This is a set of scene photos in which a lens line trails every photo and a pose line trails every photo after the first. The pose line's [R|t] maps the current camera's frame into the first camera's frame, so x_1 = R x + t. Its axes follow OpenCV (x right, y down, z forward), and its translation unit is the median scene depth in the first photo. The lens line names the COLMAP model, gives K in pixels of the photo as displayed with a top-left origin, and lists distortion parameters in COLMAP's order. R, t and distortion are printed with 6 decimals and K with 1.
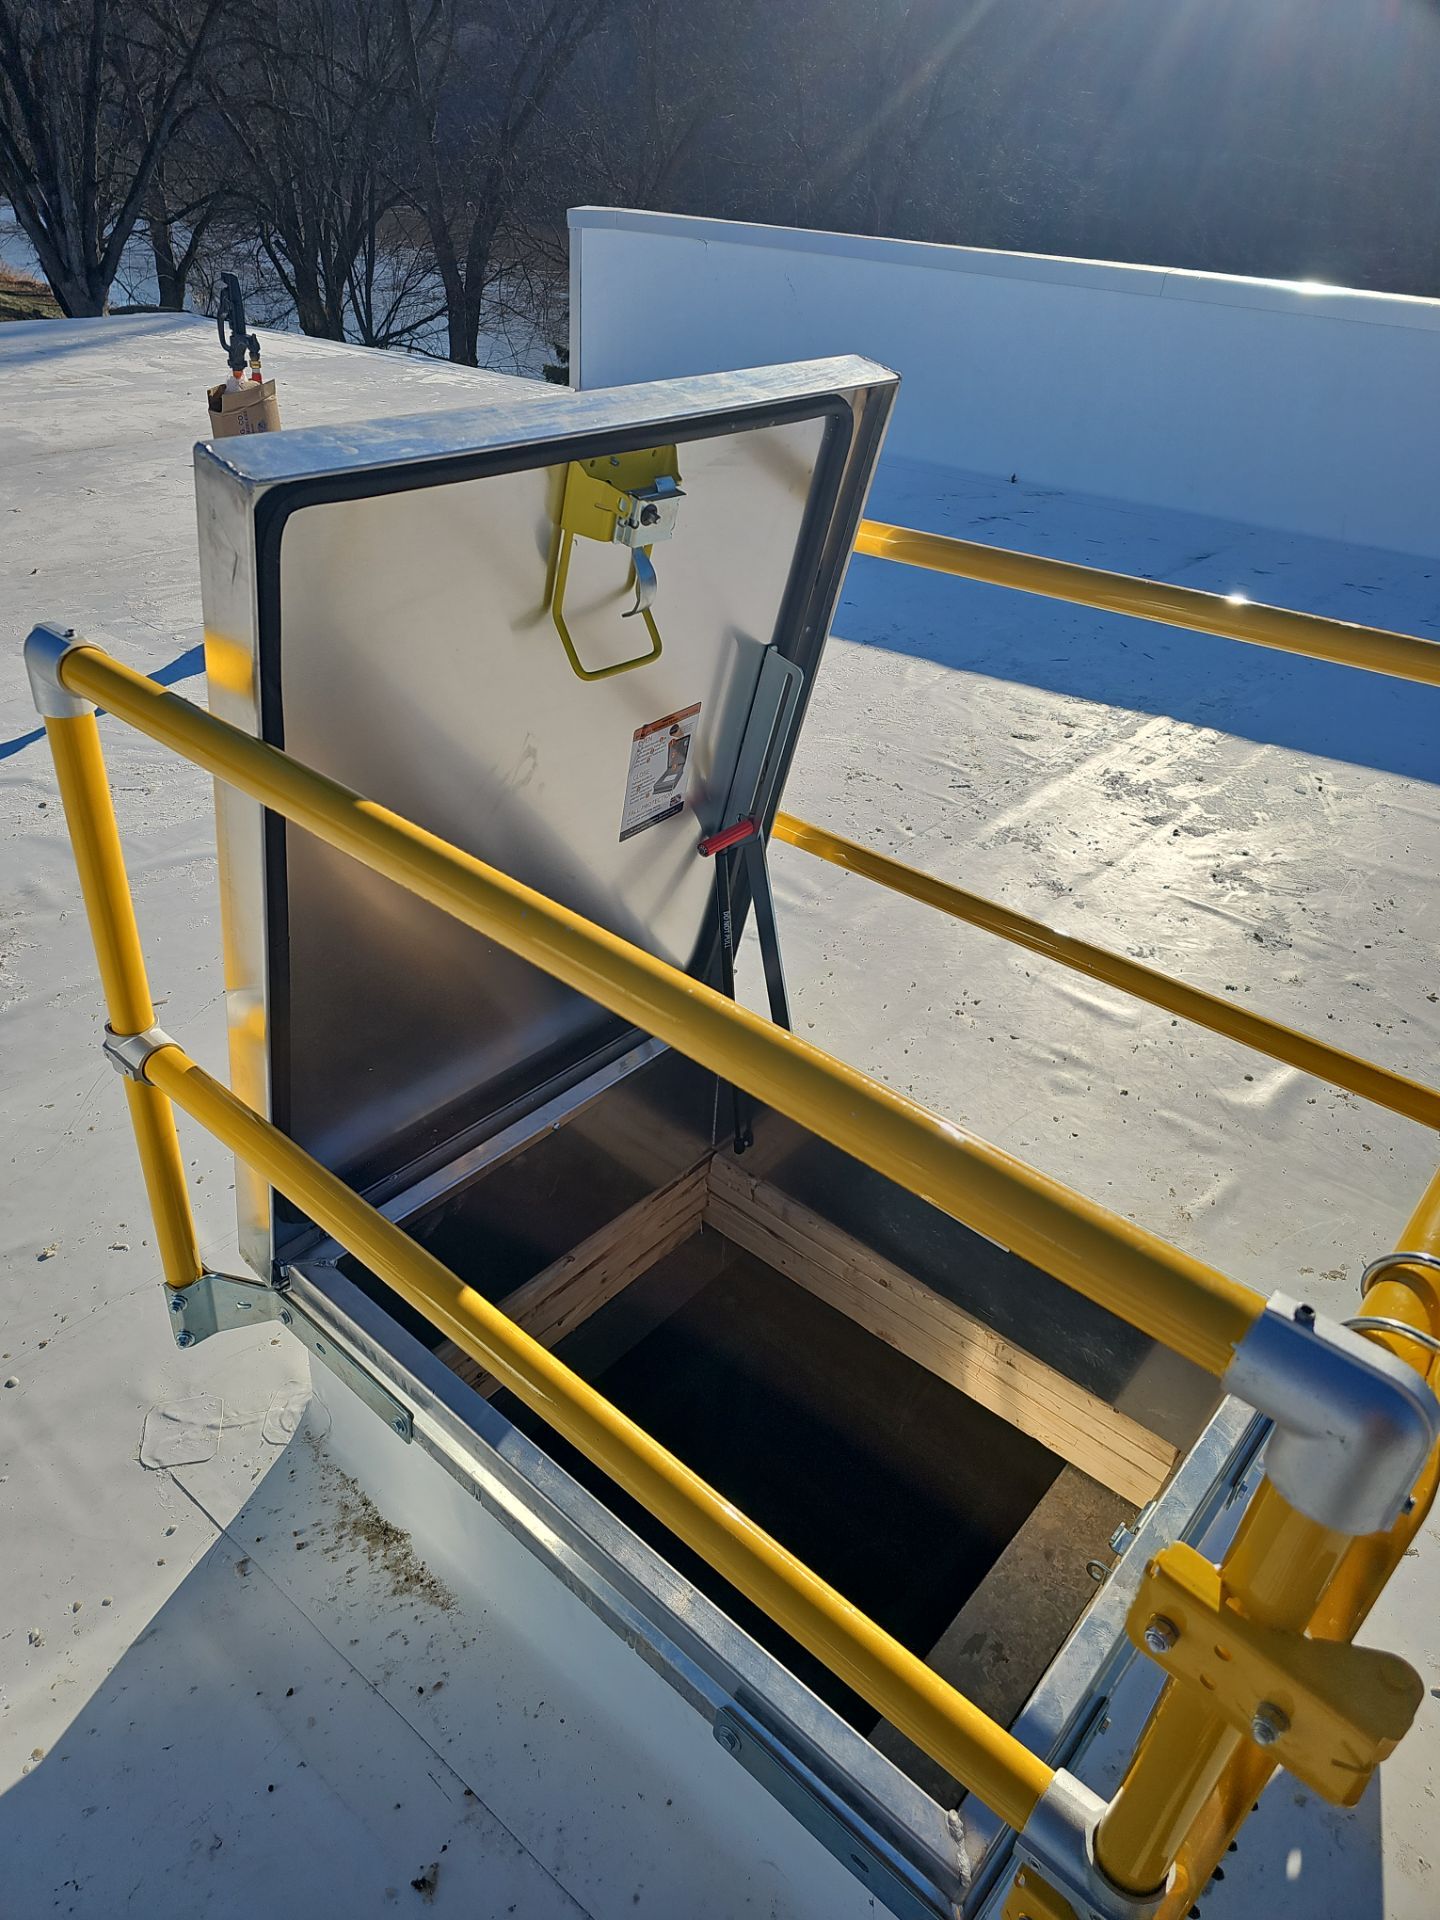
lens RADIAL K [[1273.6, 0, 657.0], [0, 1273.6, 925.1], [0, 0, 1]] dist [0.064228, -0.058496]
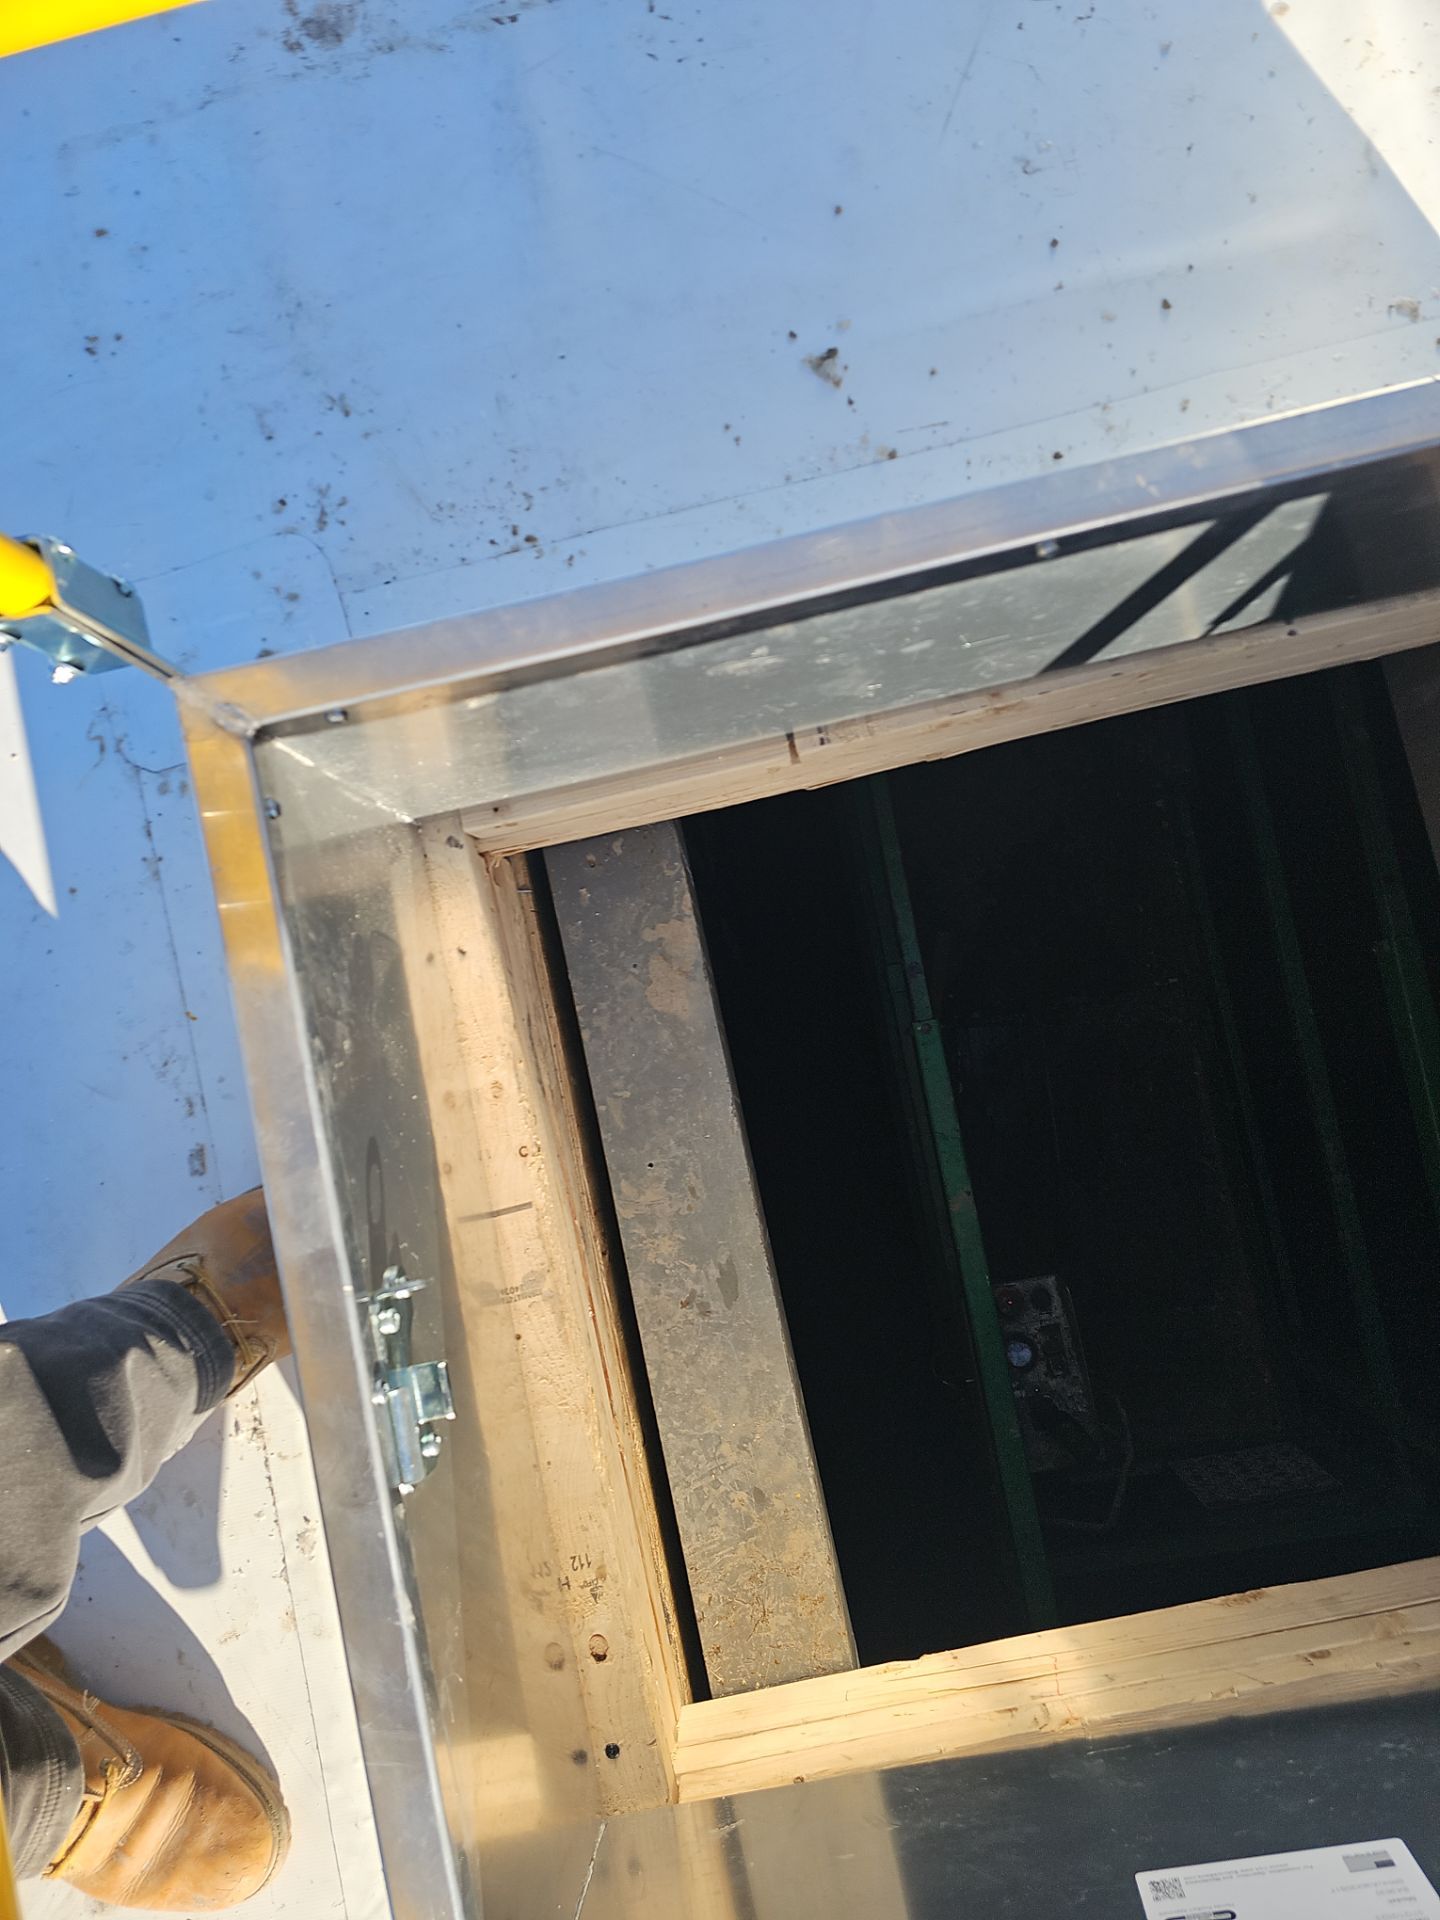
lens RADIAL K [[1273.6, 0, 723.6], [0, 1273.6, 953.6], [0, 0, 1]] dist [0.064228, -0.058496]
pose [[-0.569983, 0.819249, -0.062857, 0.090682], [-0.382676, -0.196987, 0.902638, -0.003283], [0.727103, 0.538542, 0.425786, 0.382190]]
